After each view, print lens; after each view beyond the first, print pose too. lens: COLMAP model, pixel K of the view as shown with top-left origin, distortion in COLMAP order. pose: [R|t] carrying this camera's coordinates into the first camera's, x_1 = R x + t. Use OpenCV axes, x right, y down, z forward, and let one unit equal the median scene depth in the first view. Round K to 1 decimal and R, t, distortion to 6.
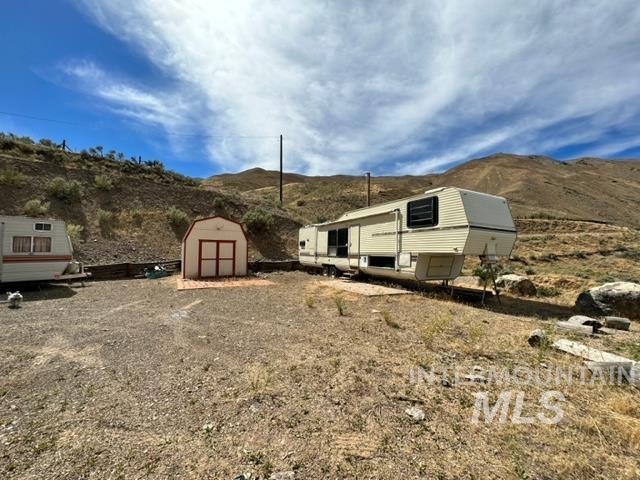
lens RADIAL K [[256.1, 0, 320.9], [0, 256.1, 242.6], [0, 0, 1]] dist [-0.006819, 0.000722]
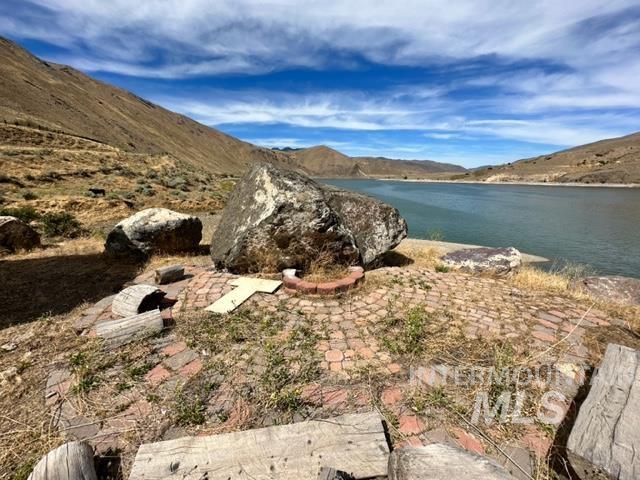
lens RADIAL K [[256.1, 0, 320.9], [0, 256.1, 242.6], [0, 0, 1]] dist [-0.006819, 0.000722]
pose [[0.043366, -0.261513, 0.964225, 0.447769], [-0.048468, 0.963446, 0.263481, 0.024567], [-0.997883, -0.058160, 0.029106, 0.485946]]
